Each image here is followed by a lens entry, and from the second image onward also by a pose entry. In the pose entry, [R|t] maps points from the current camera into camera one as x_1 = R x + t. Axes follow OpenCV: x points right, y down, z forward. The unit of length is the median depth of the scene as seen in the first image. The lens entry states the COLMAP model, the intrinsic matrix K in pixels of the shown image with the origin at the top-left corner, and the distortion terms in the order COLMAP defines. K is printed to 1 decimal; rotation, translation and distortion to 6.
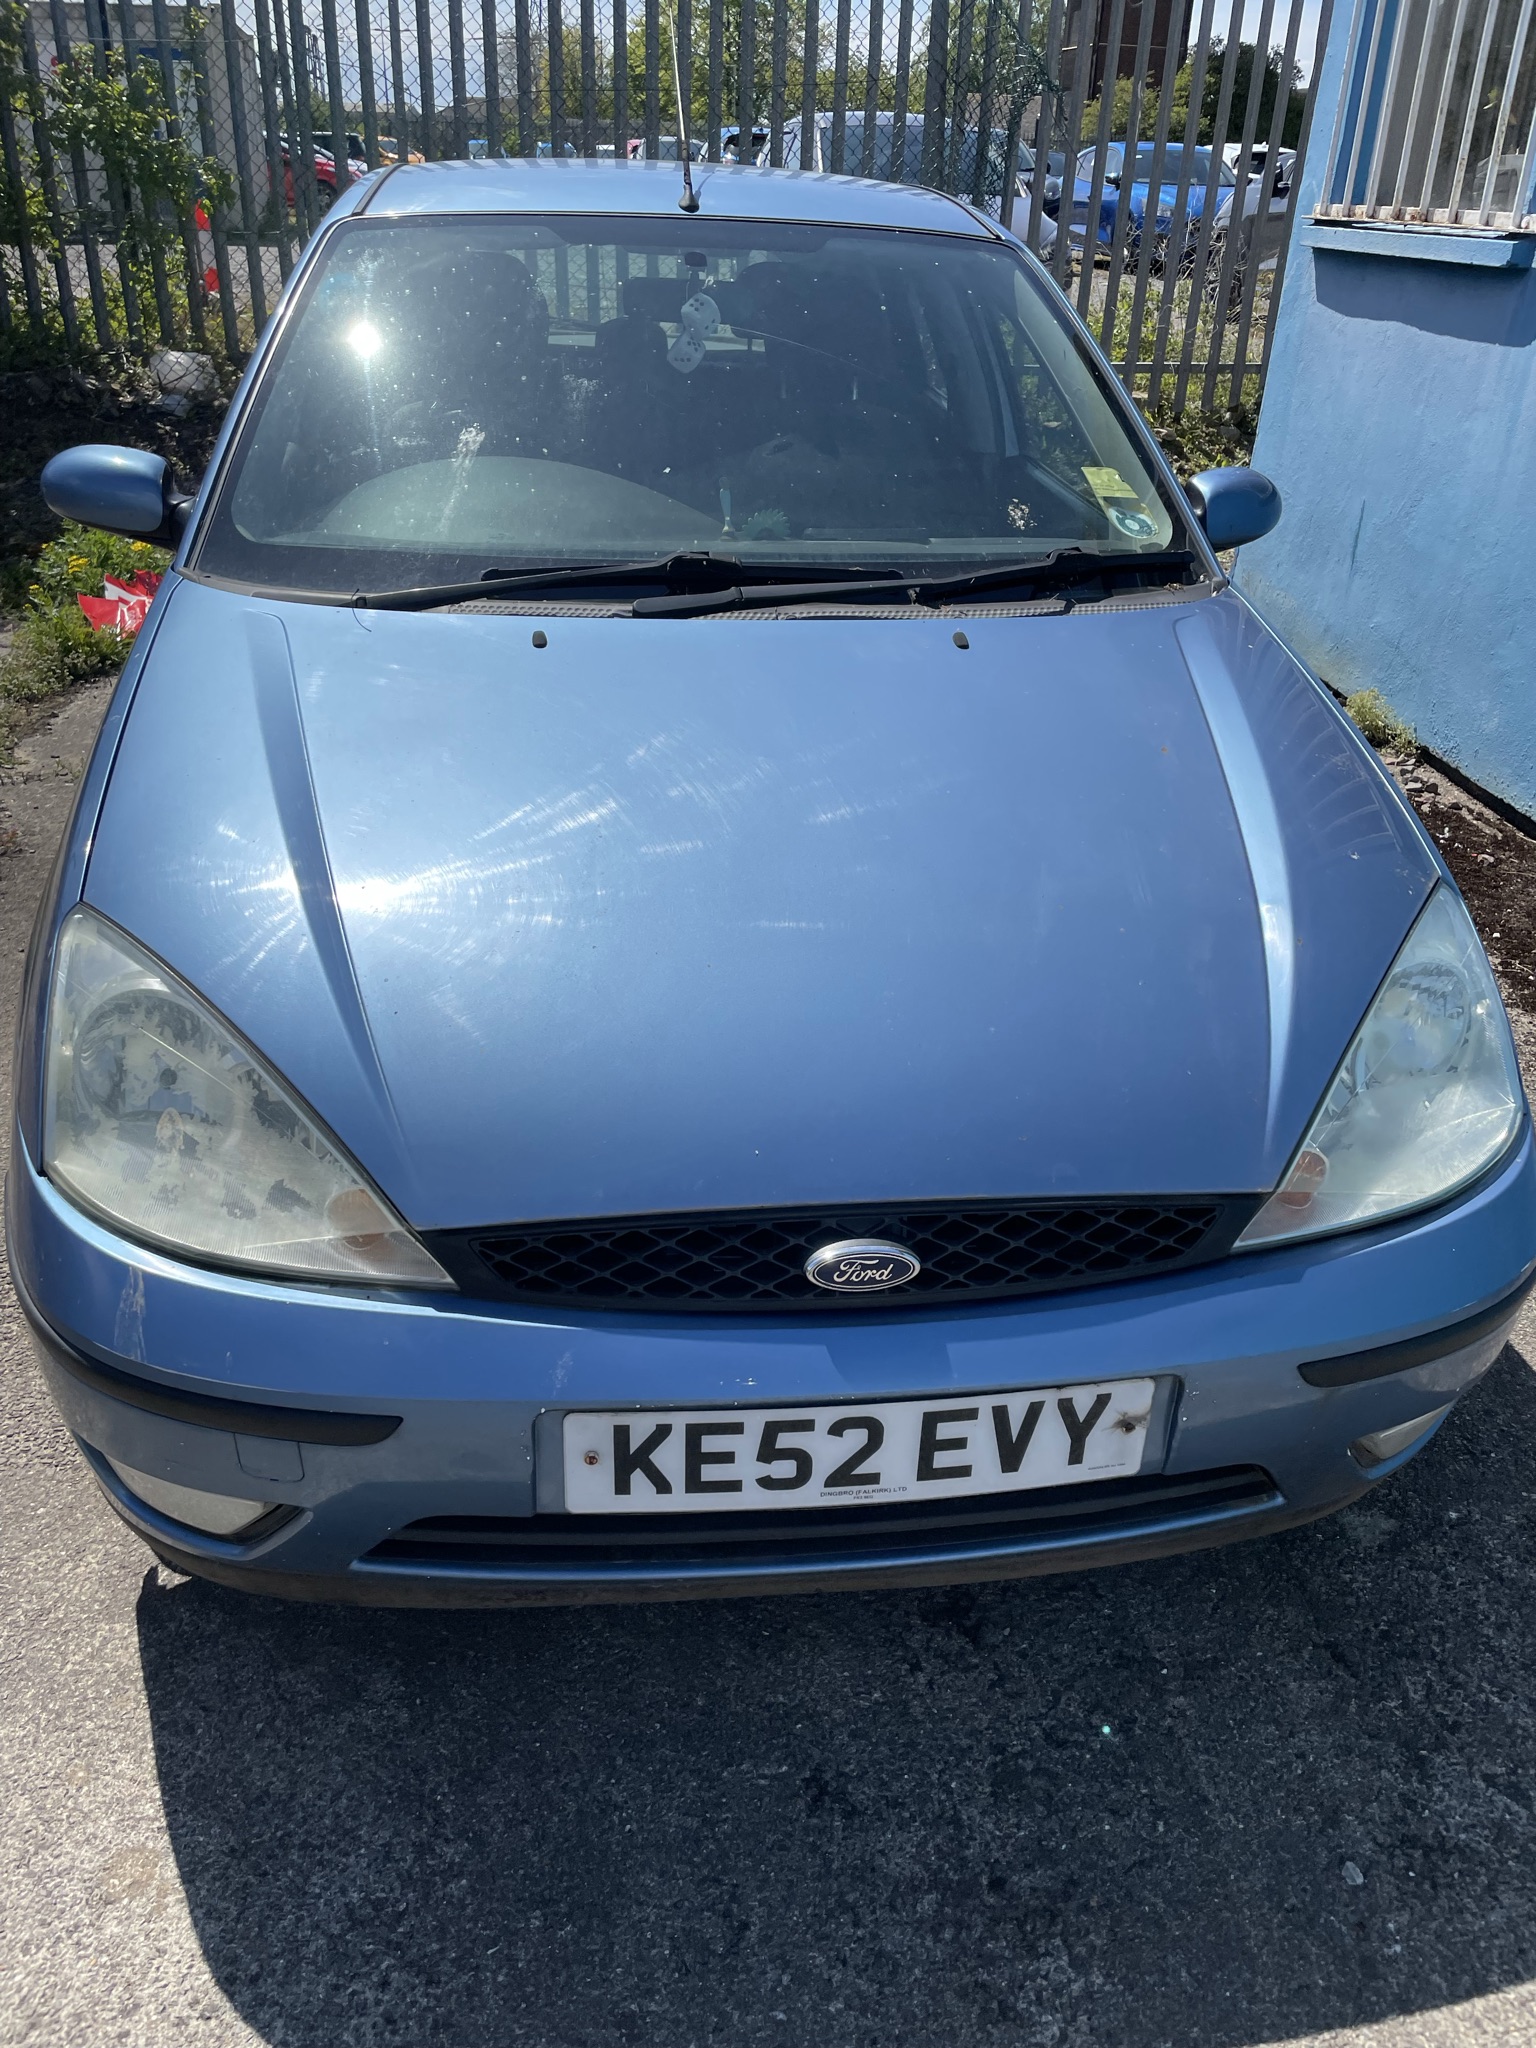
lens RADIAL K [[1553.3, 0, 761.6], [0, 1553.3, 1019.7], [0, 0, 1]] dist [0.101725, -0.142513]
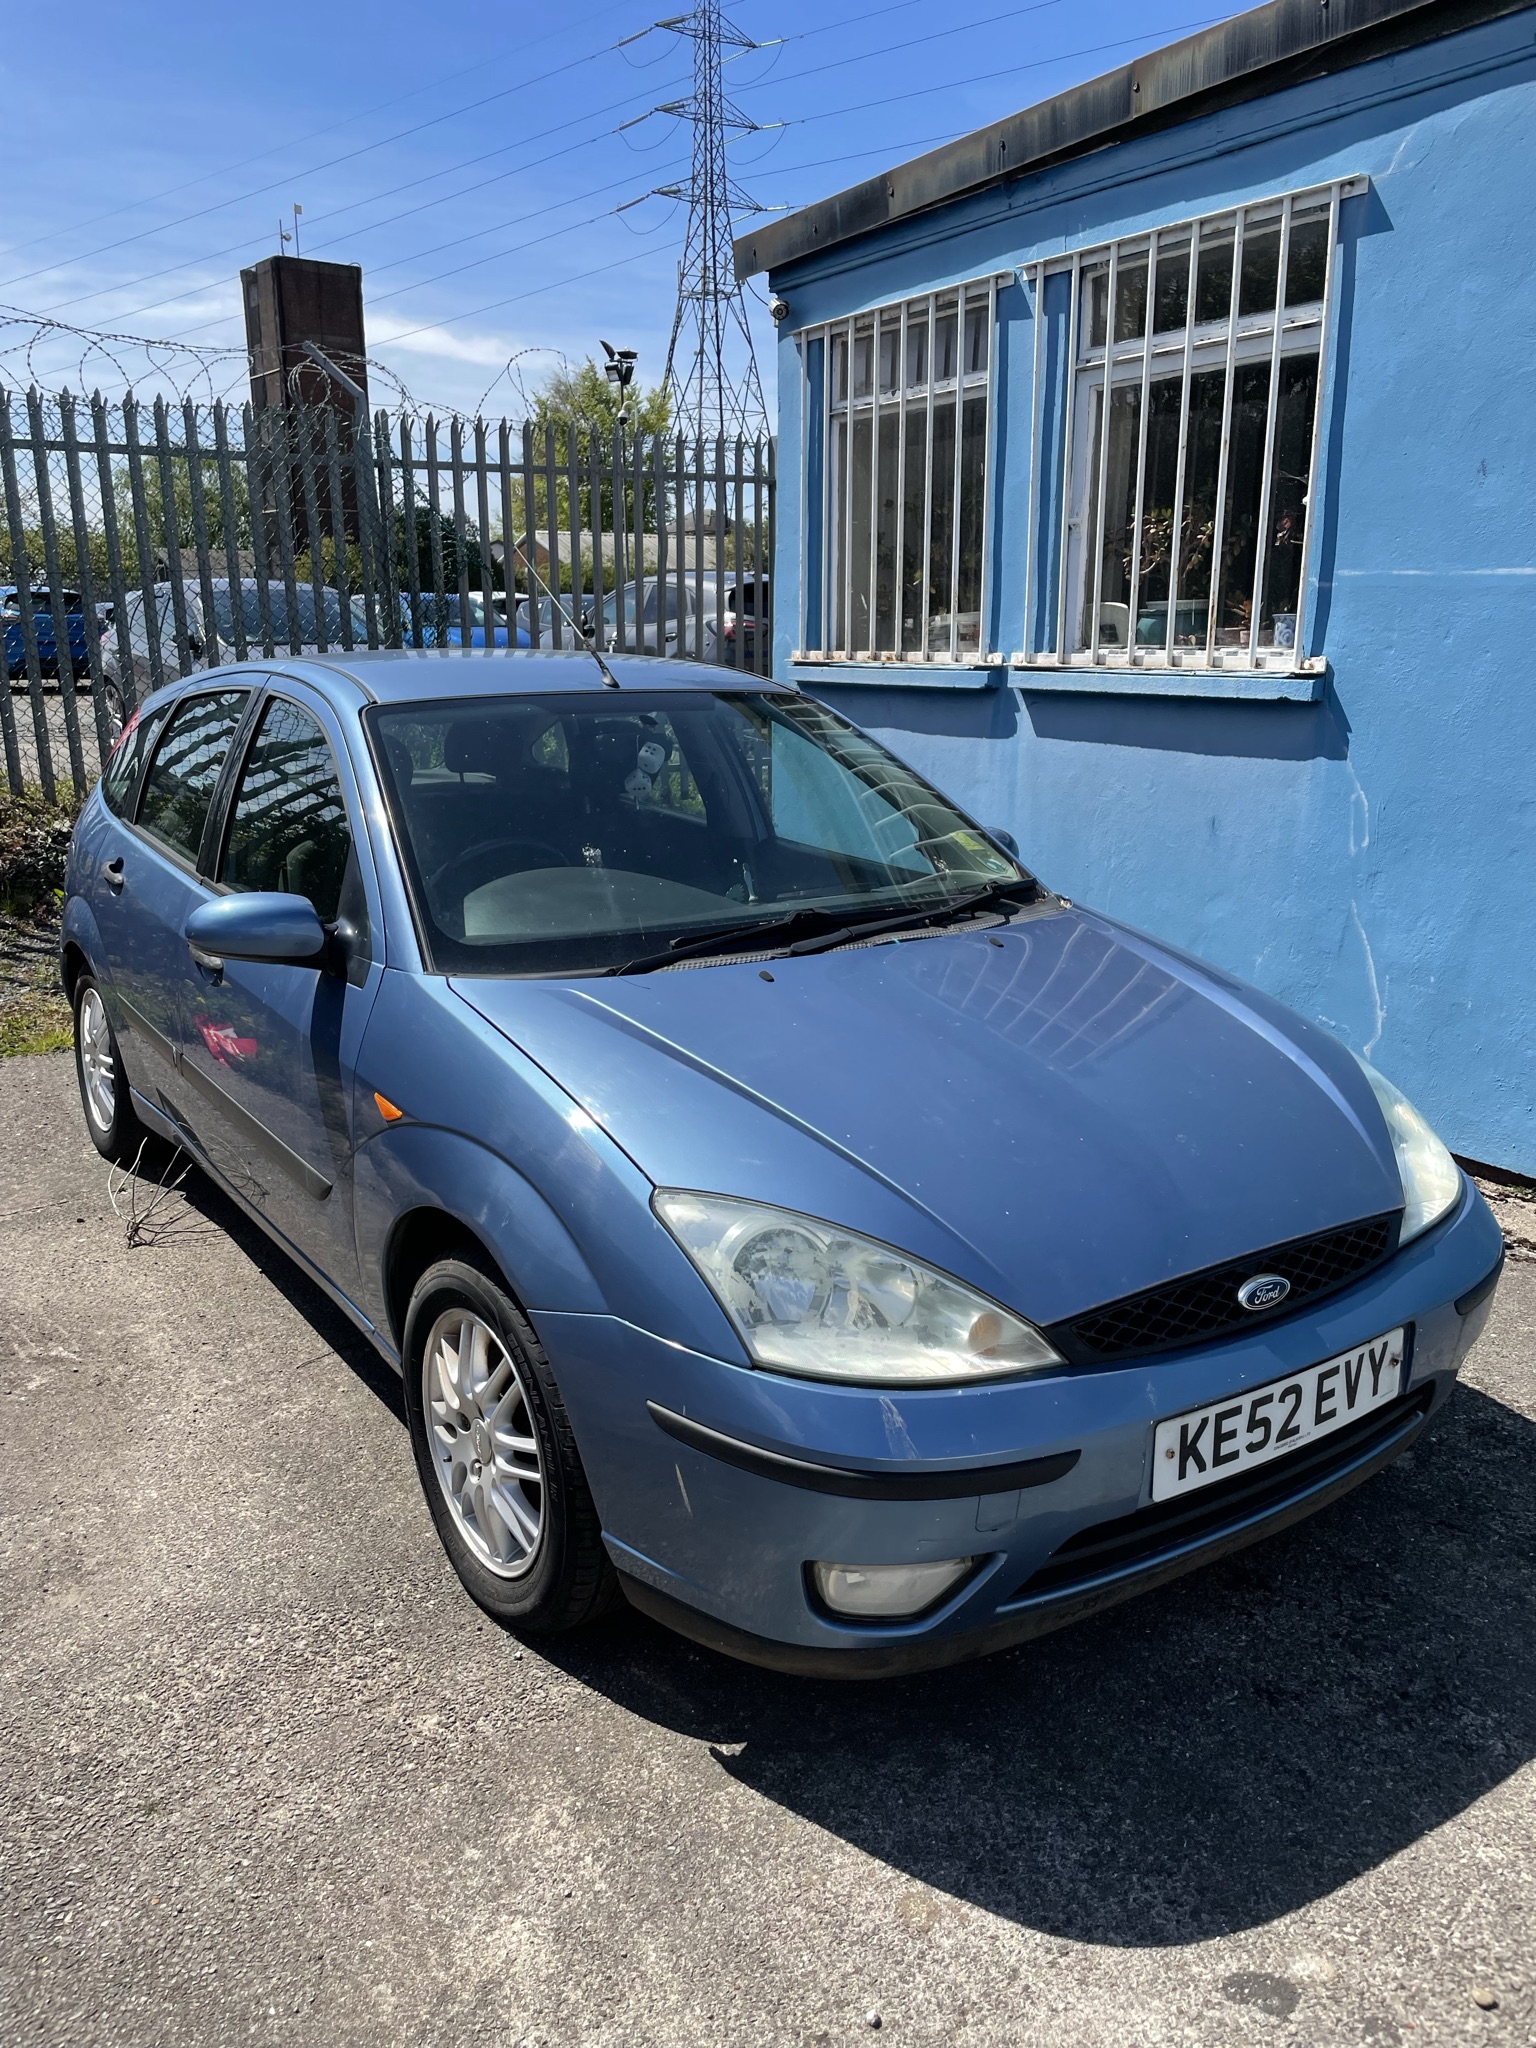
lens RADIAL K [[1553.3, 0, 761.6], [0, 1553.3, 1019.7], [0, 0, 1]] dist [0.101725, -0.142513]
pose [[0.888598, -0.144516, 0.435325, -1.028090], [0.242418, 0.953658, -0.178243, 0.053394], [-0.389392, 0.263917, 0.882452, -0.286646]]
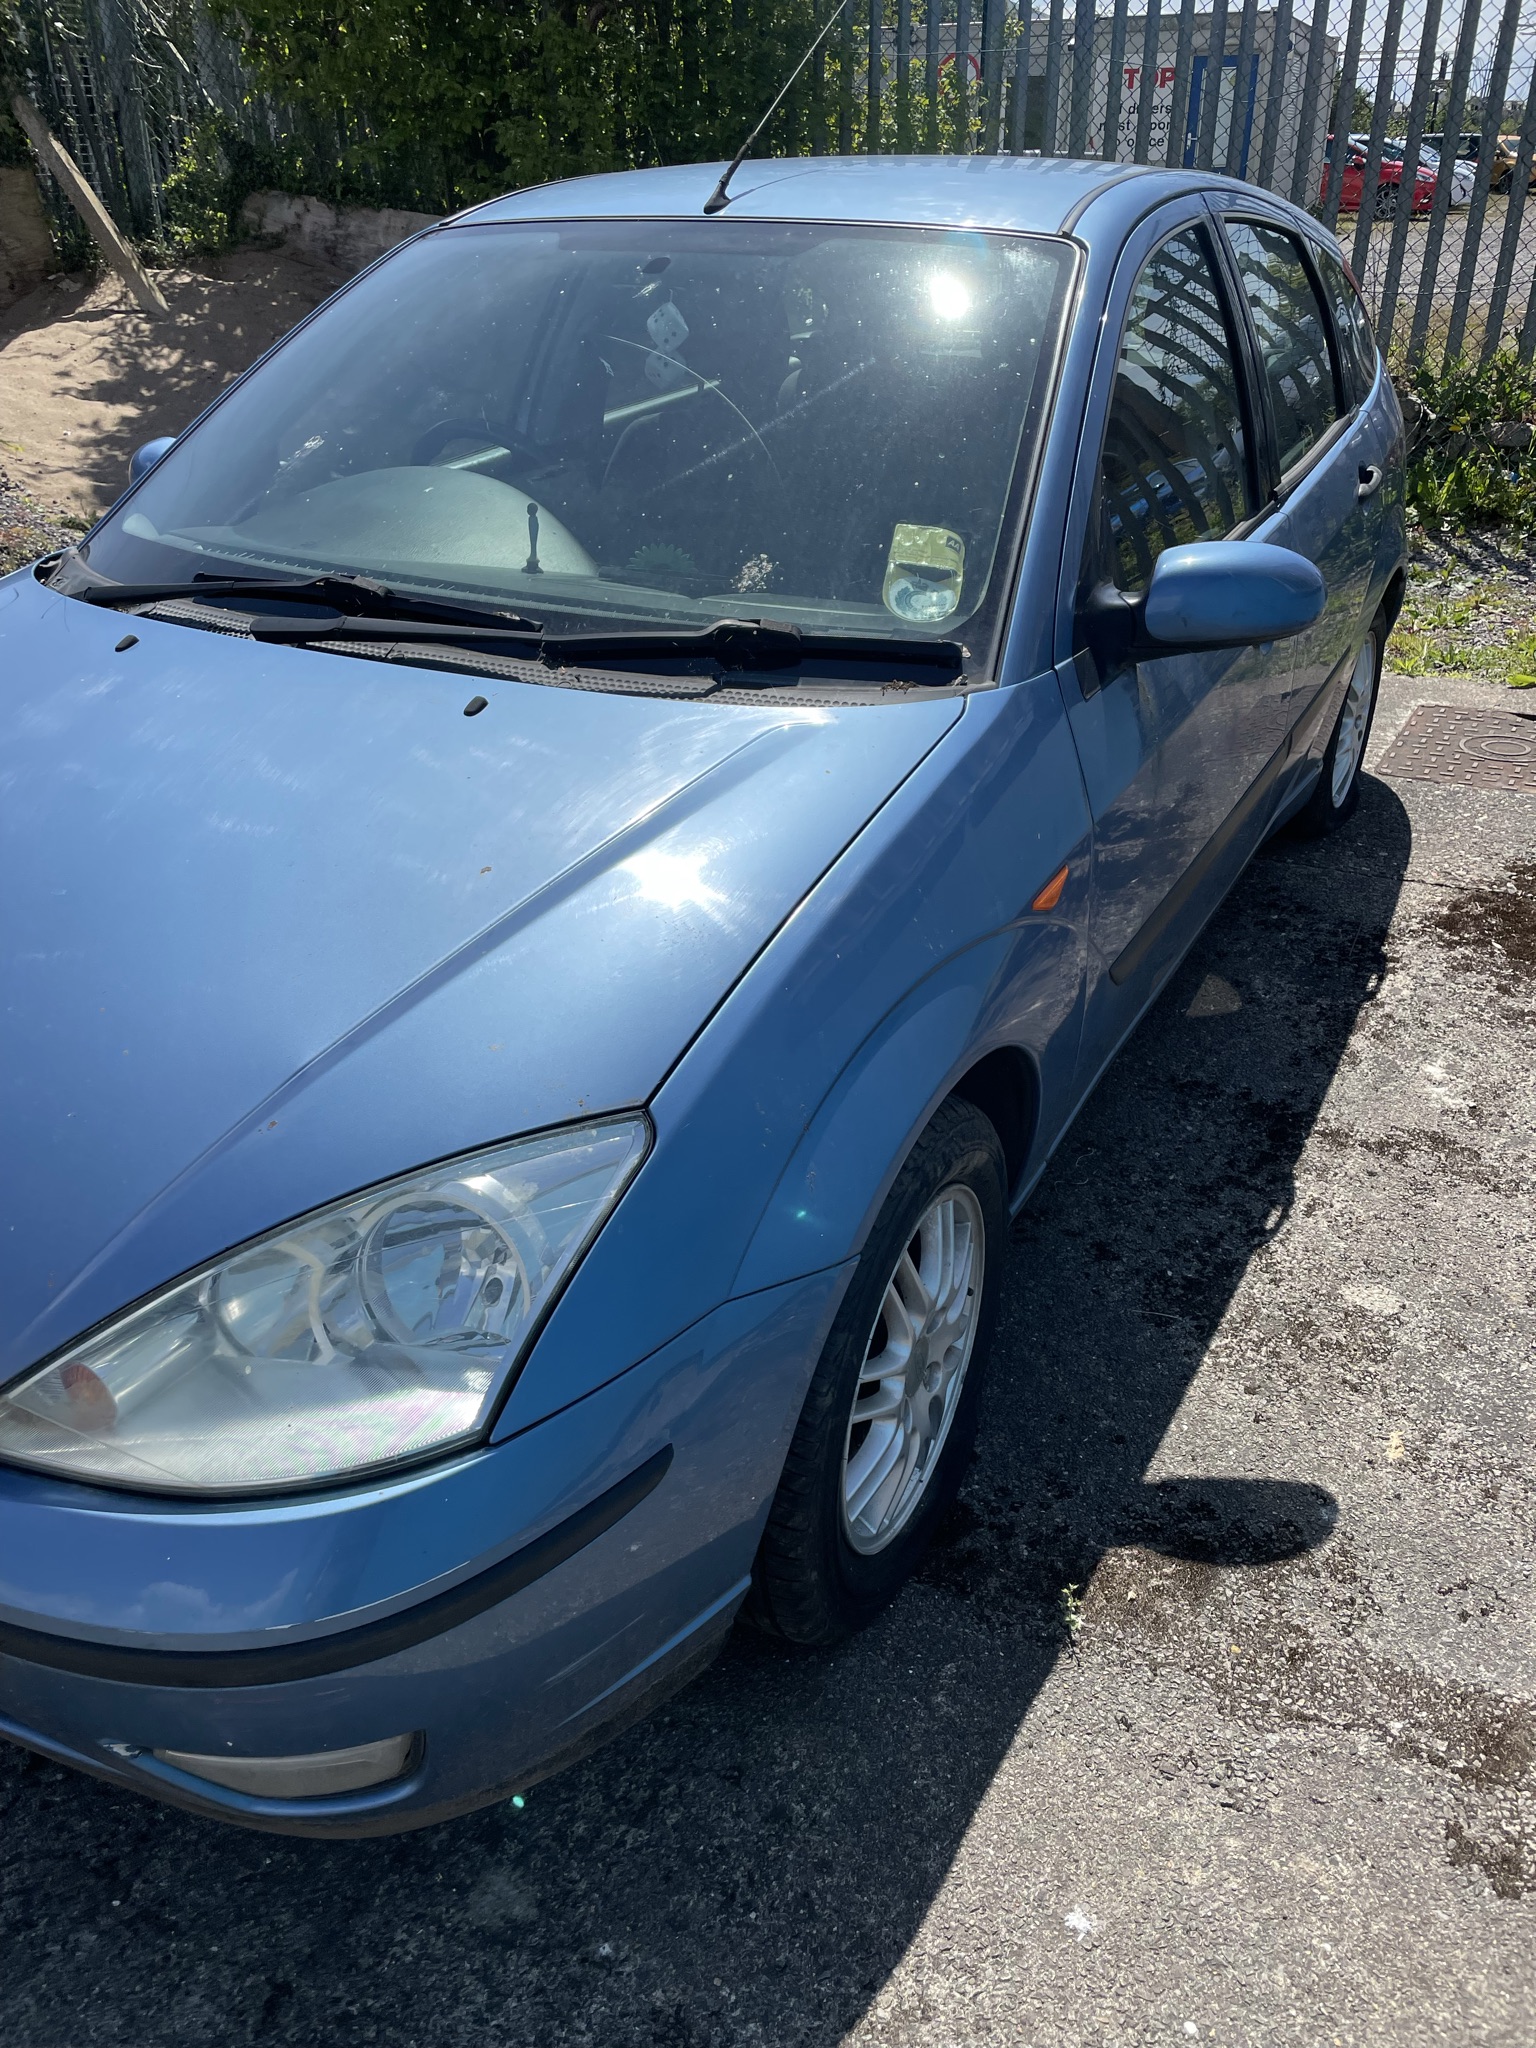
lens RADIAL K [[1553.3, 0, 761.6], [0, 1553.3, 1019.7], [0, 0, 1]] dist [0.101725, -0.142513]
pose [[0.809109, 0.248041, -0.532747, 1.070024], [-0.249852, 0.965738, 0.070174, -0.245647], [0.531900, 0.076330, 0.843360, 0.513582]]
